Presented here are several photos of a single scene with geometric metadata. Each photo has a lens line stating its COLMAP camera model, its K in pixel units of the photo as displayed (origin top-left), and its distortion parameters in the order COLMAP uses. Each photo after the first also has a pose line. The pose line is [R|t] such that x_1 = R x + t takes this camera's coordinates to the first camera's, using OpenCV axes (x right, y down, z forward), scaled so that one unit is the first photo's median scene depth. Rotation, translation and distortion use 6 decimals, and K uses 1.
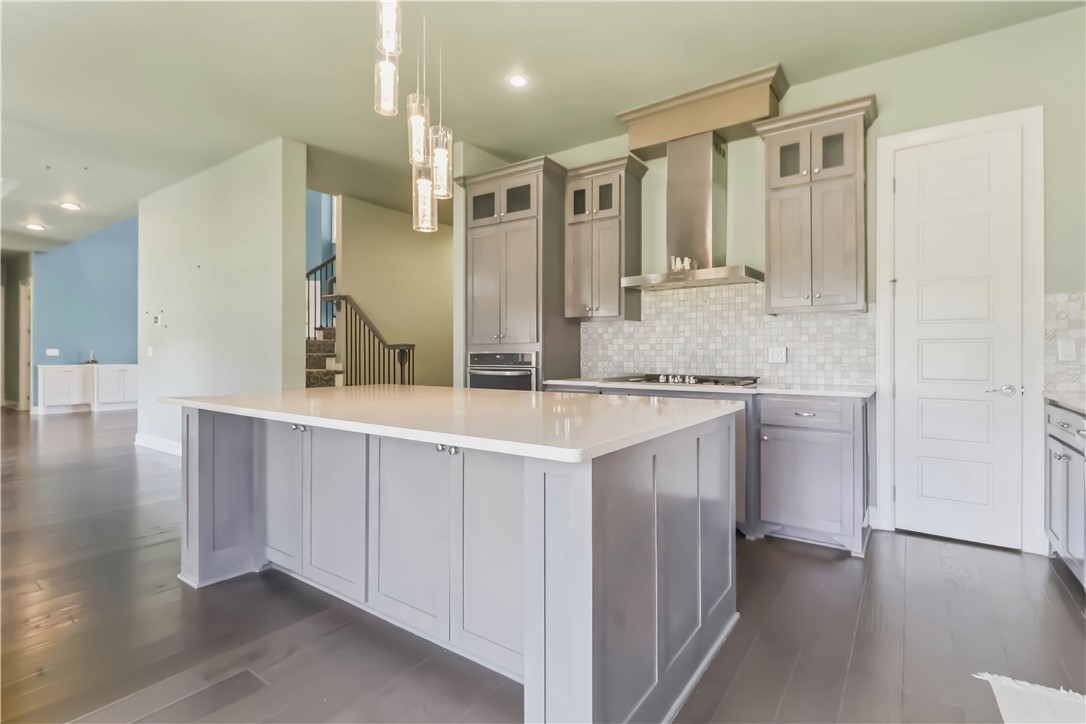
lens RADIAL K [[512.7, 0, 549.2], [0, 512.7, 357.6], [0, 0, 1]] dist [-0.001765, -0.000153]
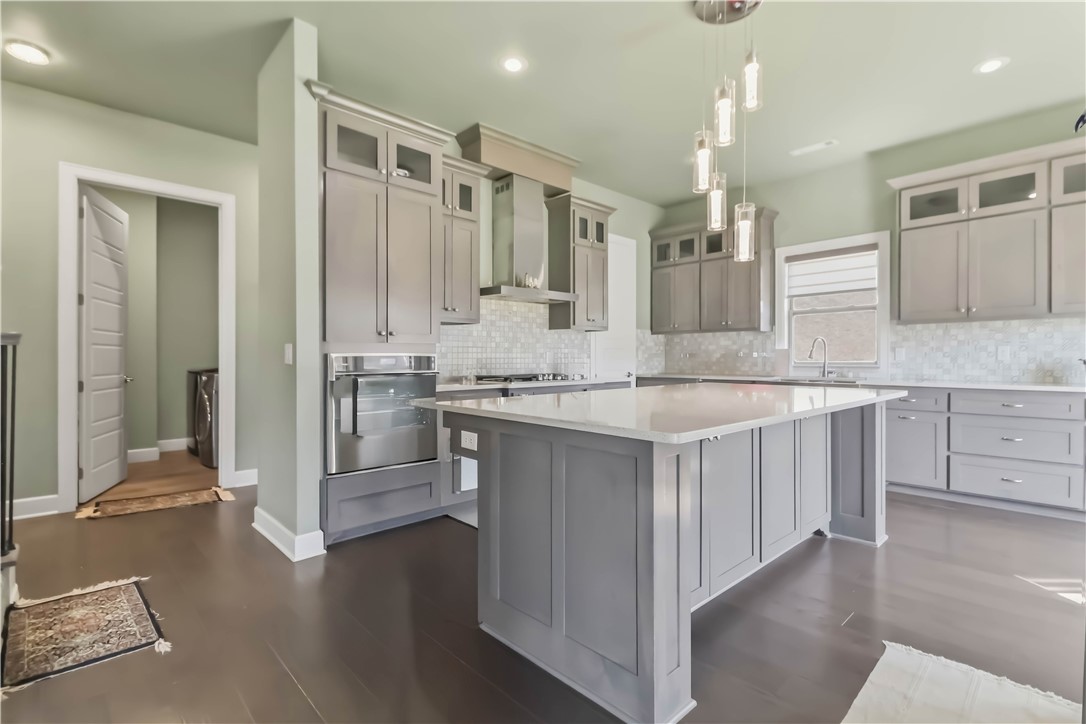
lens RADIAL K [[512.7, 0, 550.1], [0, 512.7, 360.2], [0, 0, 1]] dist [-0.001765, -0.000153]
pose [[0.184560, -0.009710, 0.982773, -0.892965], [-0.002340, 0.999944, 0.010319, -0.011664], [-0.982819, -0.004204, 0.184527, 0.698471]]
